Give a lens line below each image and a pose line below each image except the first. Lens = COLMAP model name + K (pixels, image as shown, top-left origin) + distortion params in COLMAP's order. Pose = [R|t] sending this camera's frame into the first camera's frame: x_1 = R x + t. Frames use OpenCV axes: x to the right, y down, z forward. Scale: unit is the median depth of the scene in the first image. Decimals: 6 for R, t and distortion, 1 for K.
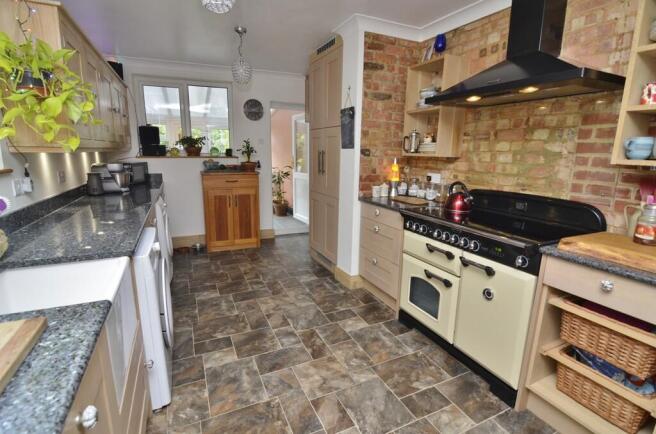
lens RADIAL K [[312.6, 0, 330.4], [0, 312.6, 217.6], [0, 0, 1]] dist [-0.022908, -0.002537]
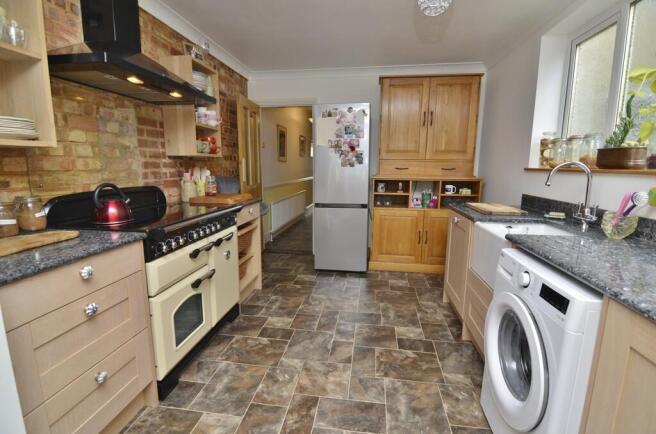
lens RADIAL K [[312.6, 0, 327.6], [0, 312.6, 217.0], [0, 0, 1]] dist [-0.022908, -0.002537]
pose [[-0.834657, -0.112439, 0.539171, -0.348705], [0.092838, 0.936211, 0.338954, -0.201617], [-0.542889, 0.332966, -0.770977, 1.104159]]
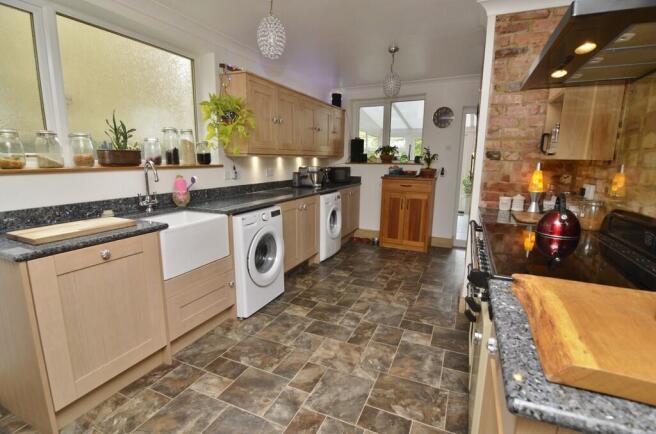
lens RADIAL K [[312.6, 0, 325.5], [0, 312.6, 217.0], [0, 0, 1]] dist [-0.022908, -0.002537]
pose [[0.645246, 0.127554, -0.753252, 0.505593], [-0.154900, 0.987328, 0.034503, -0.004983], [0.748107, 0.094416, 0.656827, 0.135876]]
